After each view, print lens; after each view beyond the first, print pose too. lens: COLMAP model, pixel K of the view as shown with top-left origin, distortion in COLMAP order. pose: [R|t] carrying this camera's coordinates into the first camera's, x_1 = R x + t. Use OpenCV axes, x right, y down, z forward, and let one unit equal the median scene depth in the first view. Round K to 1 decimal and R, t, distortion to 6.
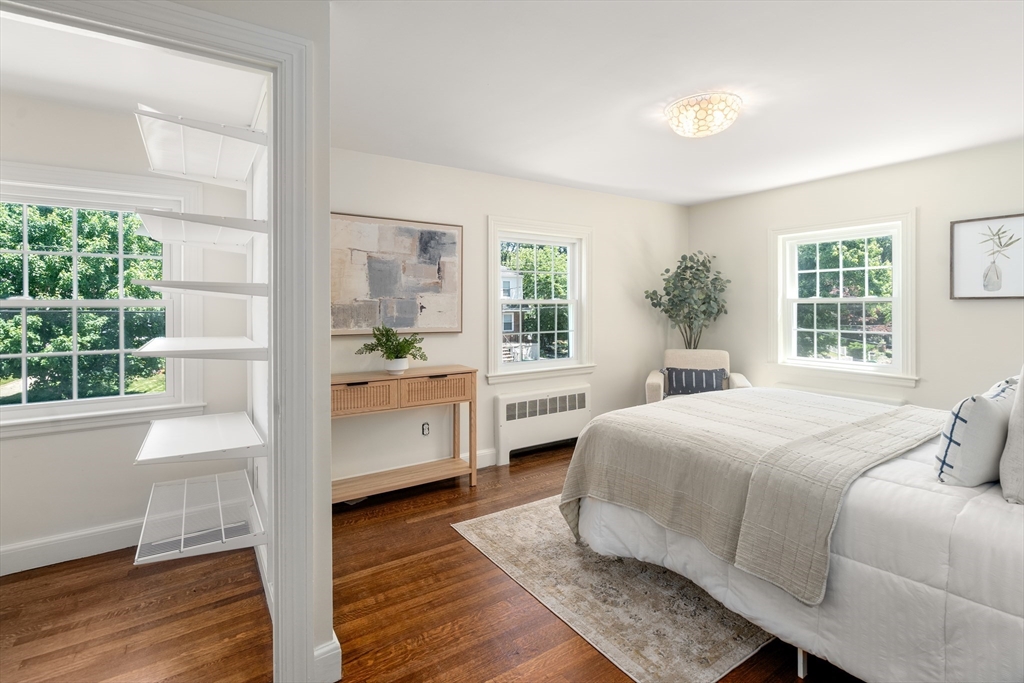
lens RADIAL K [[476.5, 0, 525.7], [0, 476.5, 308.6], [0, 0, 1]] dist [-0.000608, 0.000384]
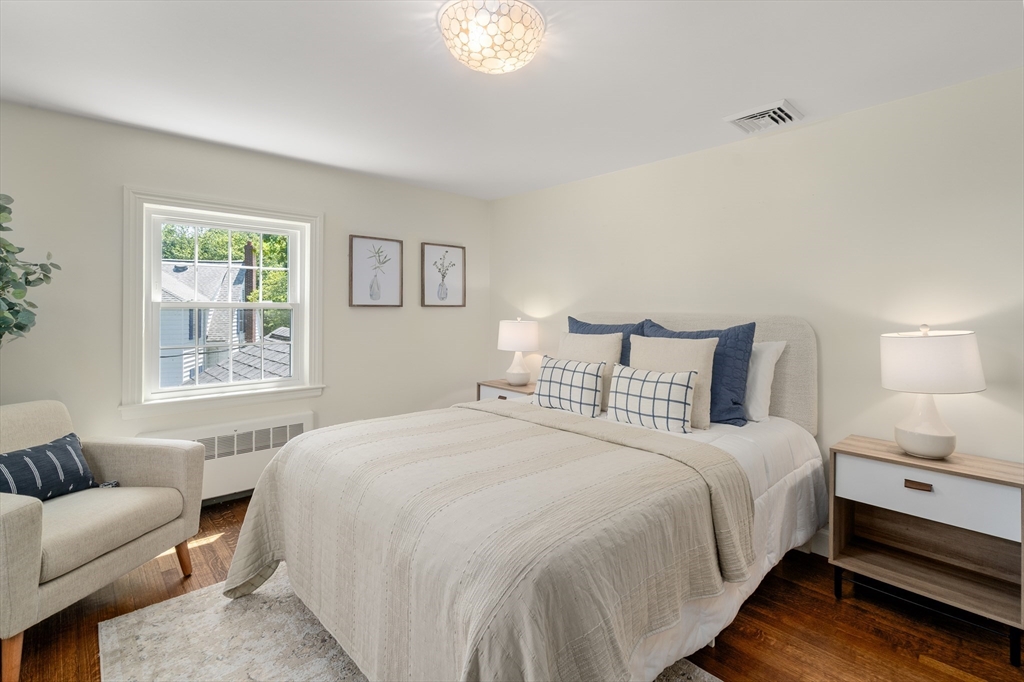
lens RADIAL K [[463.0, 0, 531.6], [0, 463.0, 311.7], [0, 0, 1]] dist [-0.000990, -0.000125]
pose [[-0.131767, 0.005164, 0.991267, -0.242310], [0.009663, 0.999946, -0.003925, 0.000059], [-0.991234, 0.009062, -0.131810, 0.893989]]
